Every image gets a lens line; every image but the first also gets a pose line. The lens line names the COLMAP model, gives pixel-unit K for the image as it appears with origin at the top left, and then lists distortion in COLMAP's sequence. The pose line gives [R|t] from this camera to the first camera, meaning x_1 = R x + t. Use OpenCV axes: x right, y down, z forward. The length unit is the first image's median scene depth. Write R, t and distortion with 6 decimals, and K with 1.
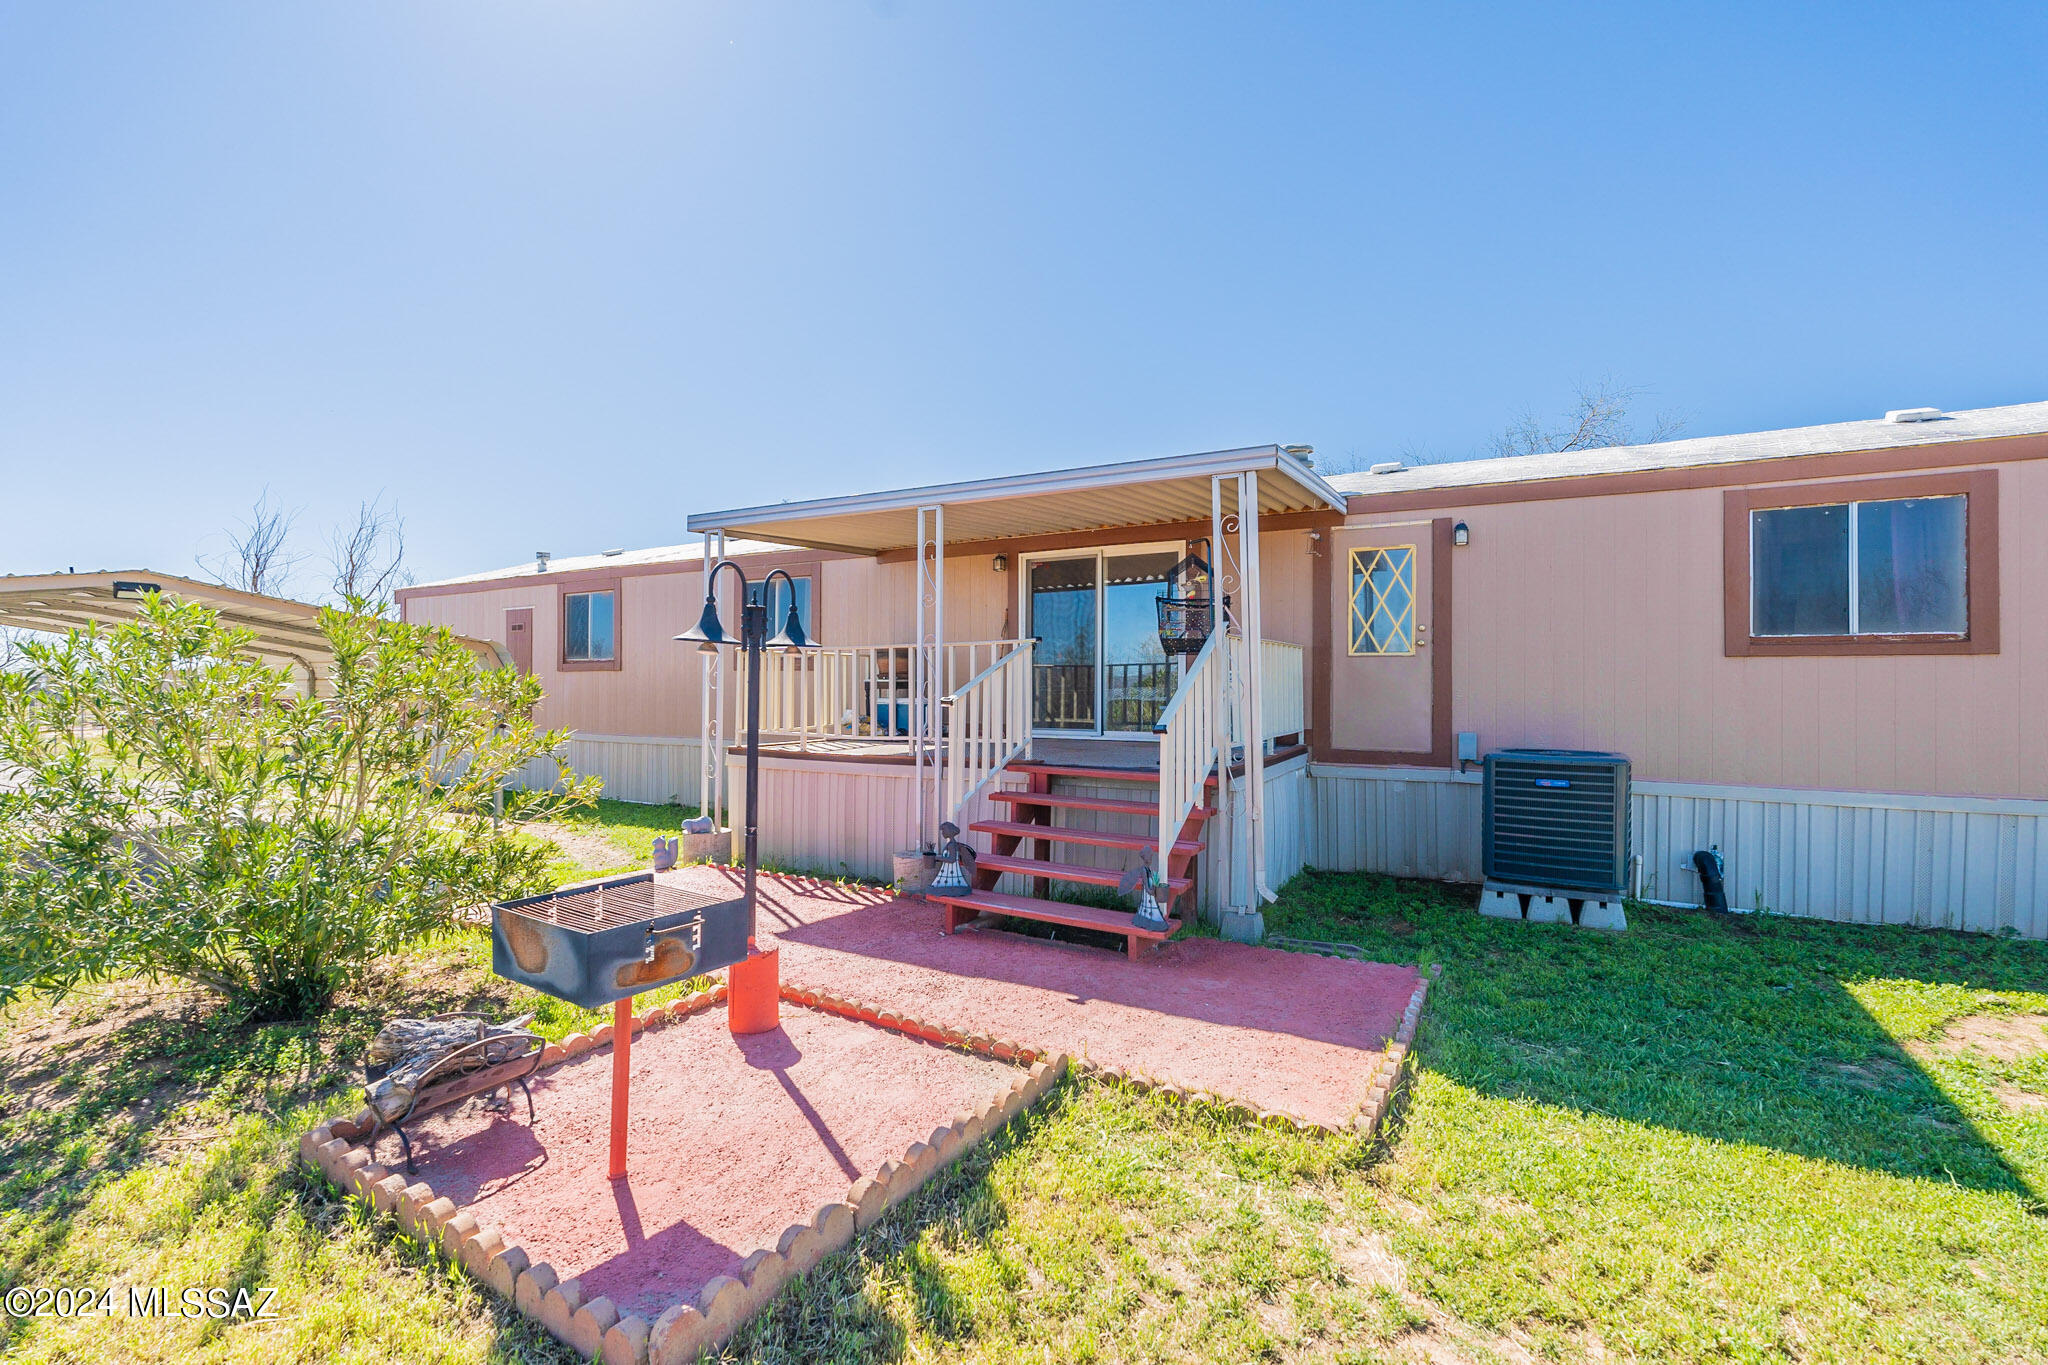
lens RADIAL K [[910.8, 0, 1021.4], [0, 910.8, 682.2], [0, 0, 1]] dist [-0.002475, 0.000075]
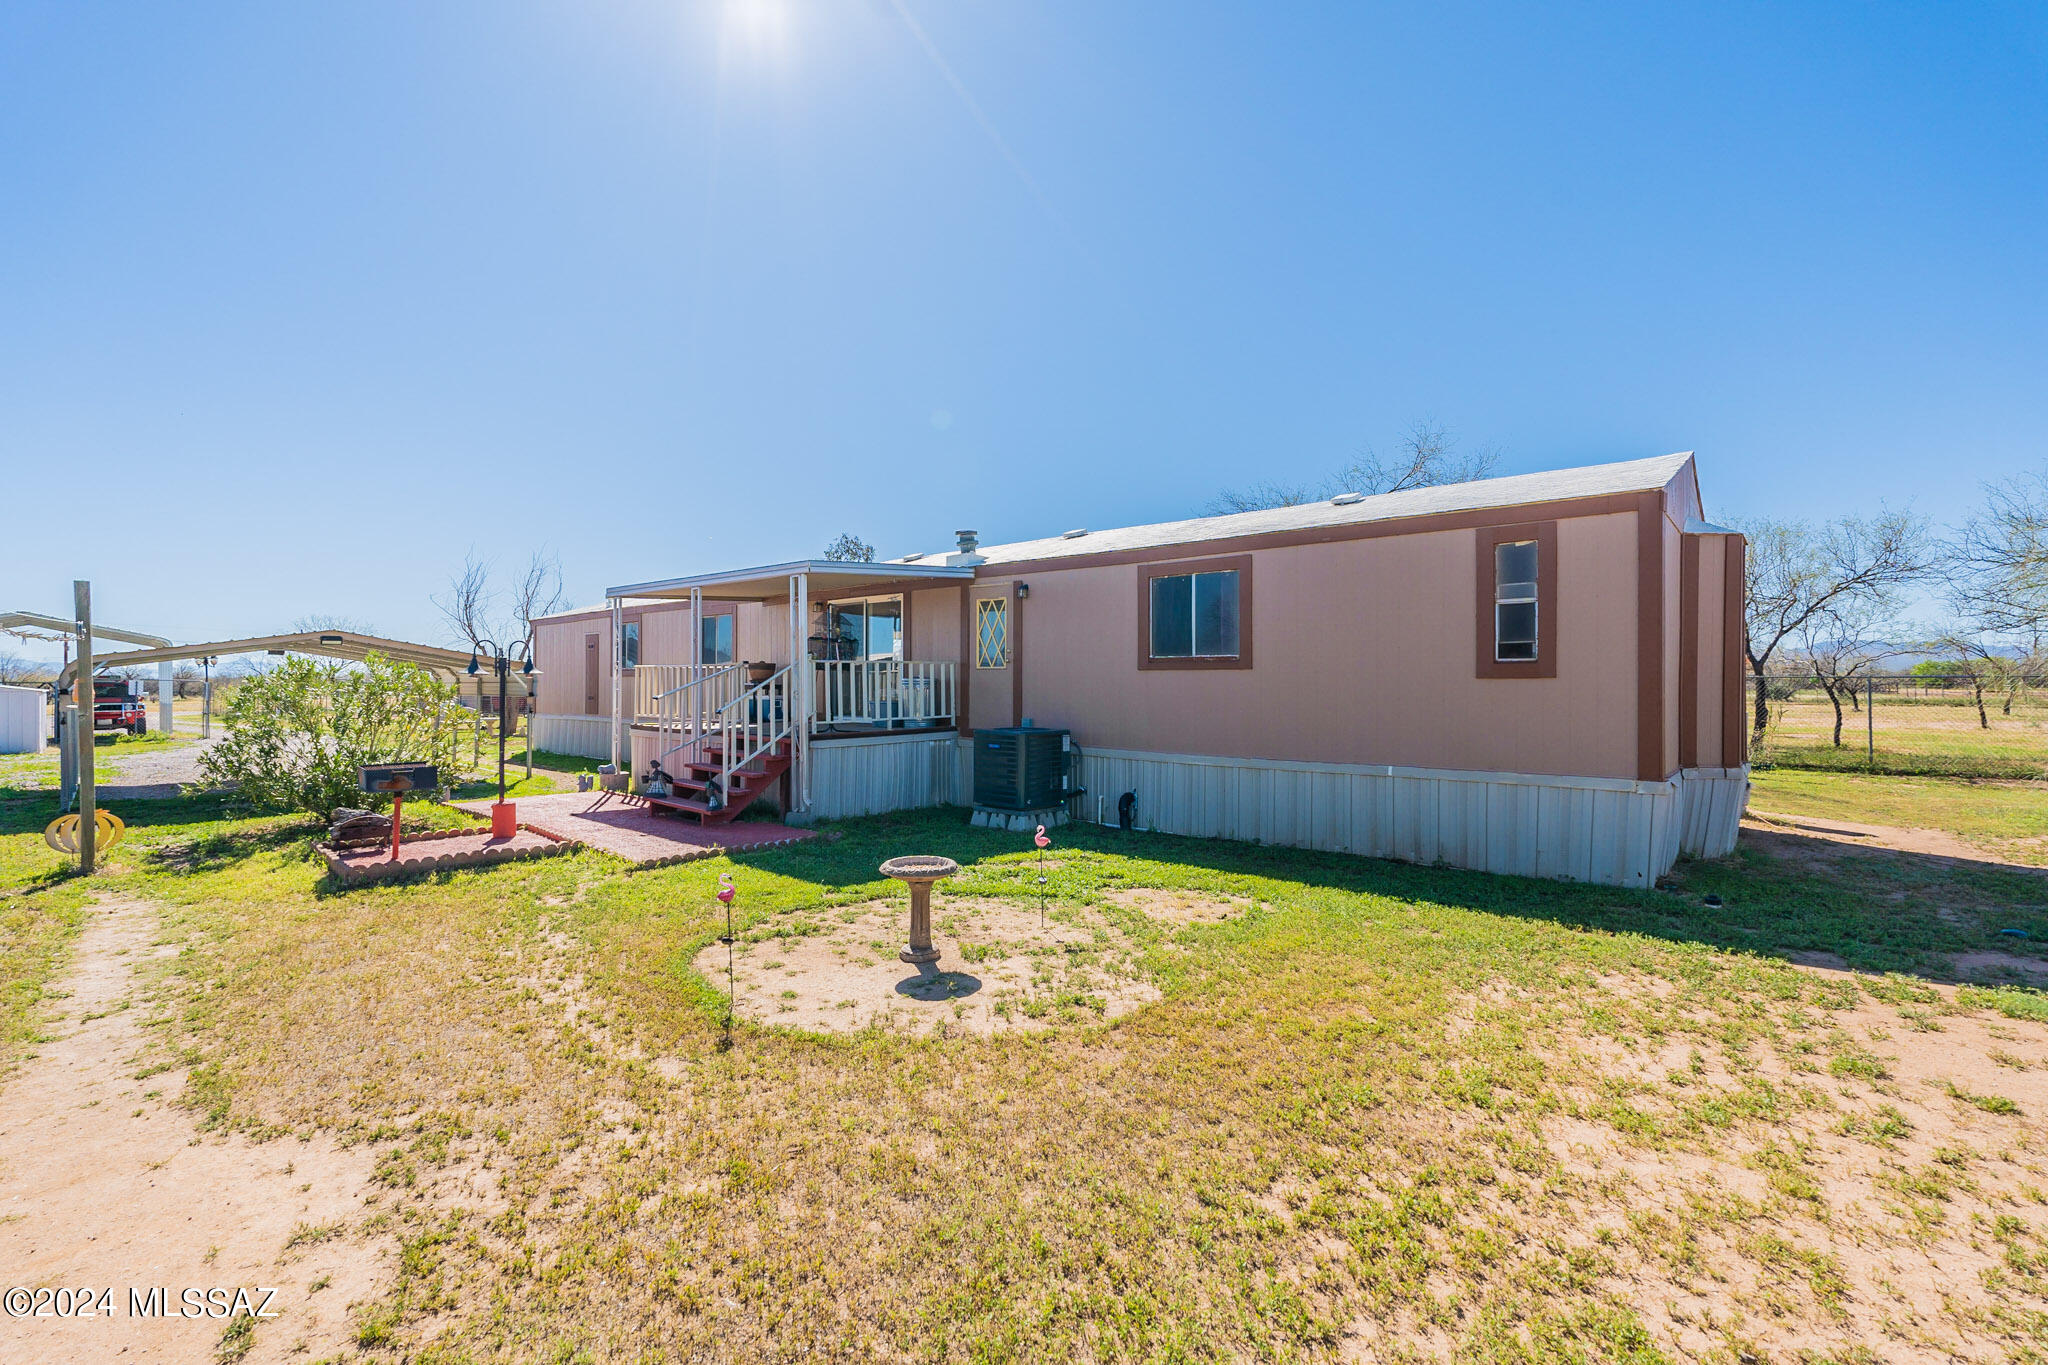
lens RADIAL K [[910.8, 0, 1019.4], [0, 910.8, 690.7], [0, 0, 1]] dist [-0.002475, 0.000075]
pose [[0.976813, 0.000276, -0.214095, 0.913463], [0.002324, 0.999927, 0.011894, -0.011958], [0.214083, -0.012116, 0.976740, -0.600668]]
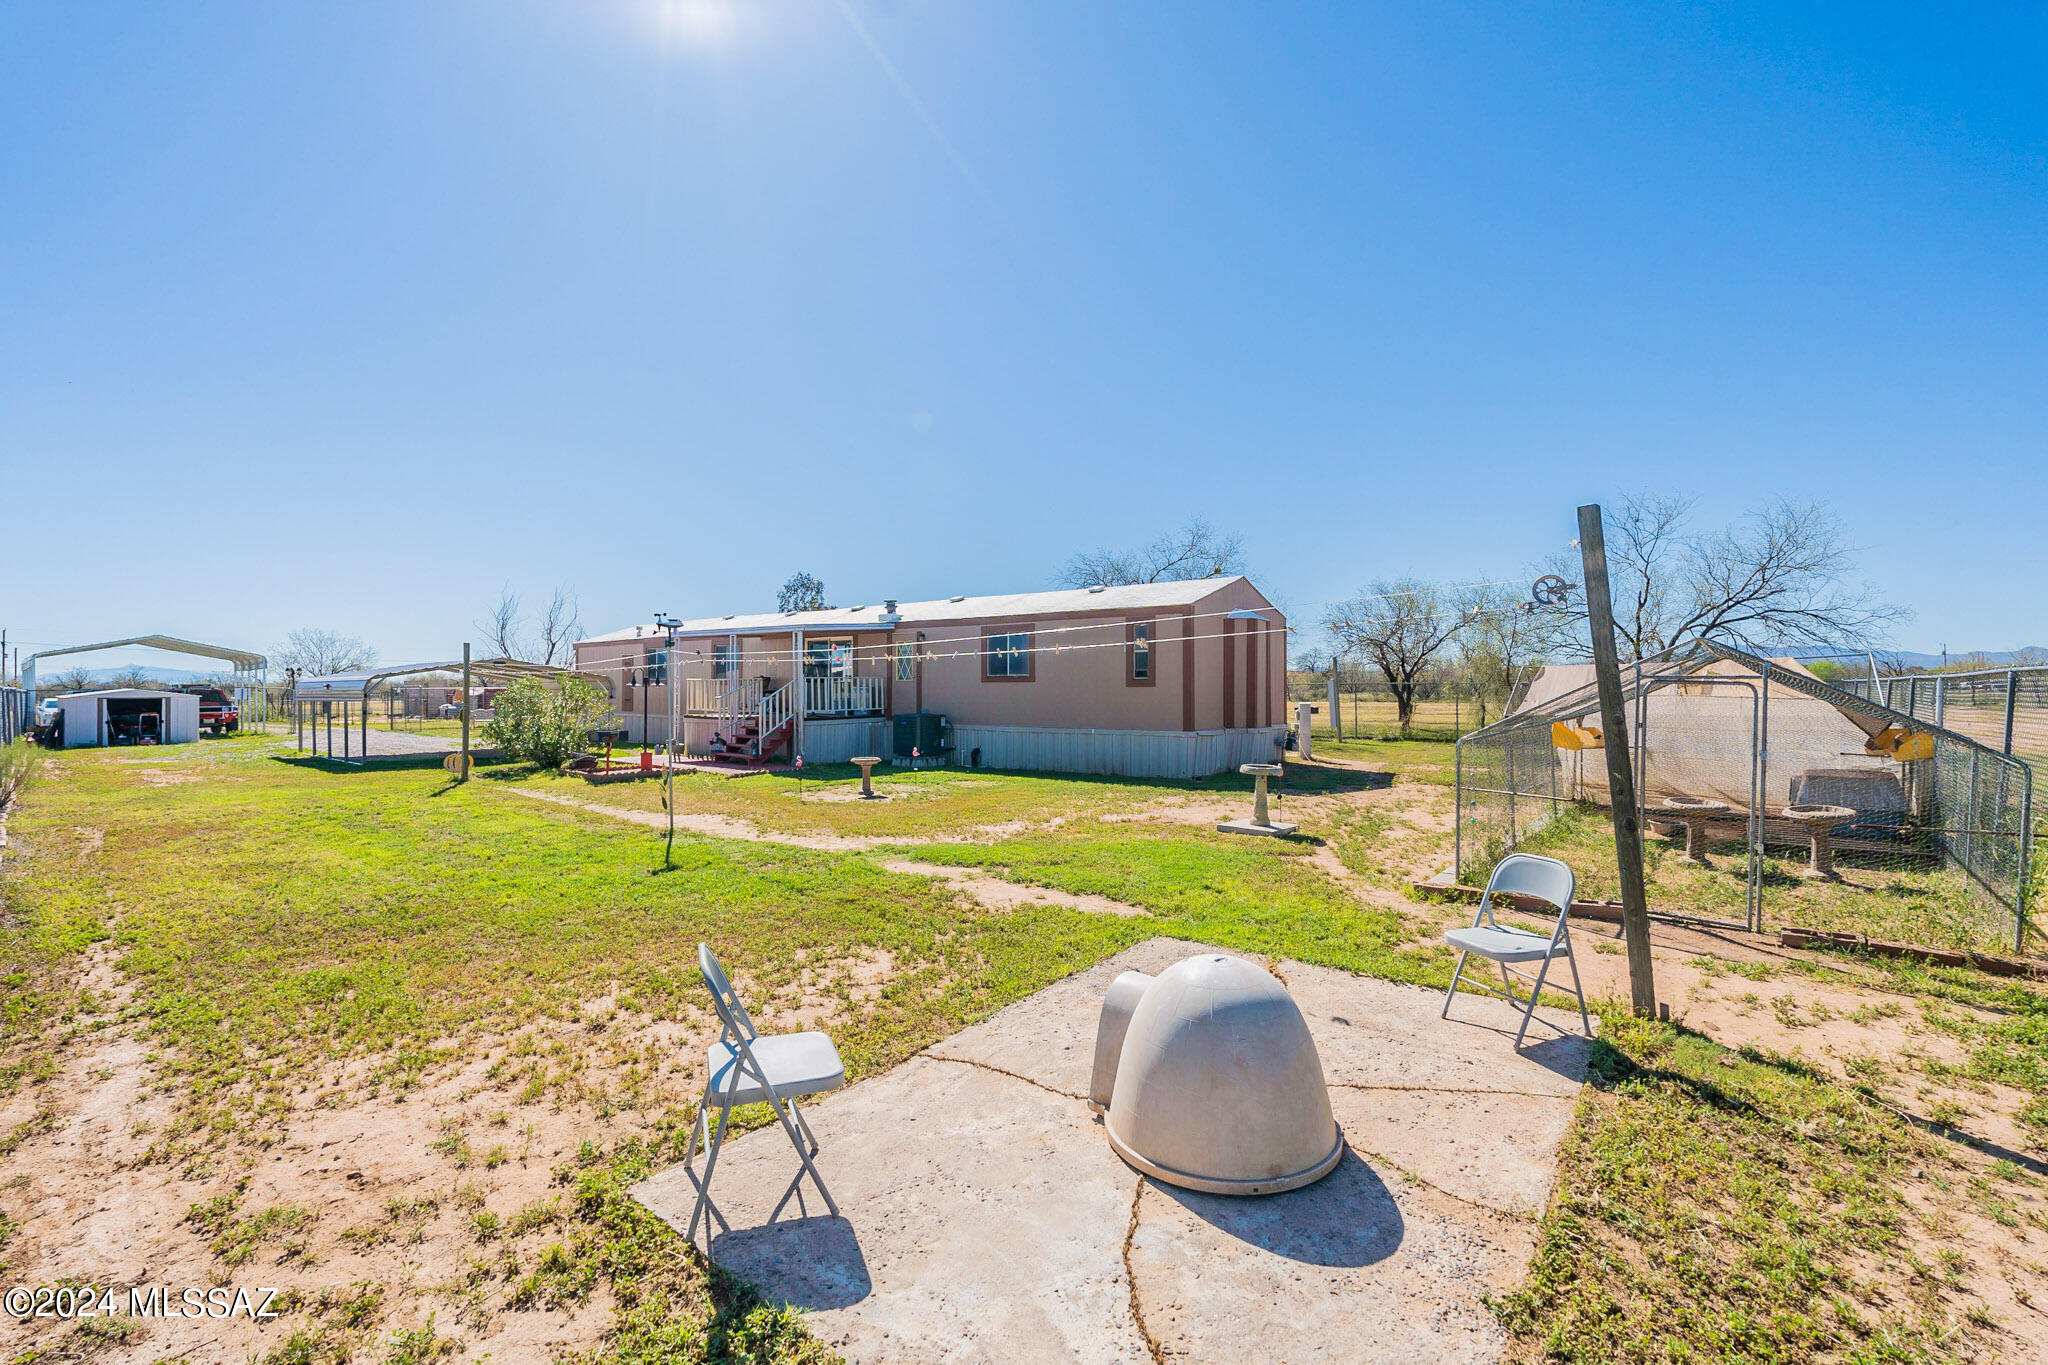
lens RADIAL K [[910.8, 0, 1014.9], [0, 910.8, 688.6], [0, 0, 1]] dist [-0.002475, 0.000075]
pose [[0.988443, -0.003519, -0.151552, 1.336609], [0.004267, 0.999980, 0.004608, -0.020655], [0.151532, -0.005201, 0.988439, -1.934085]]
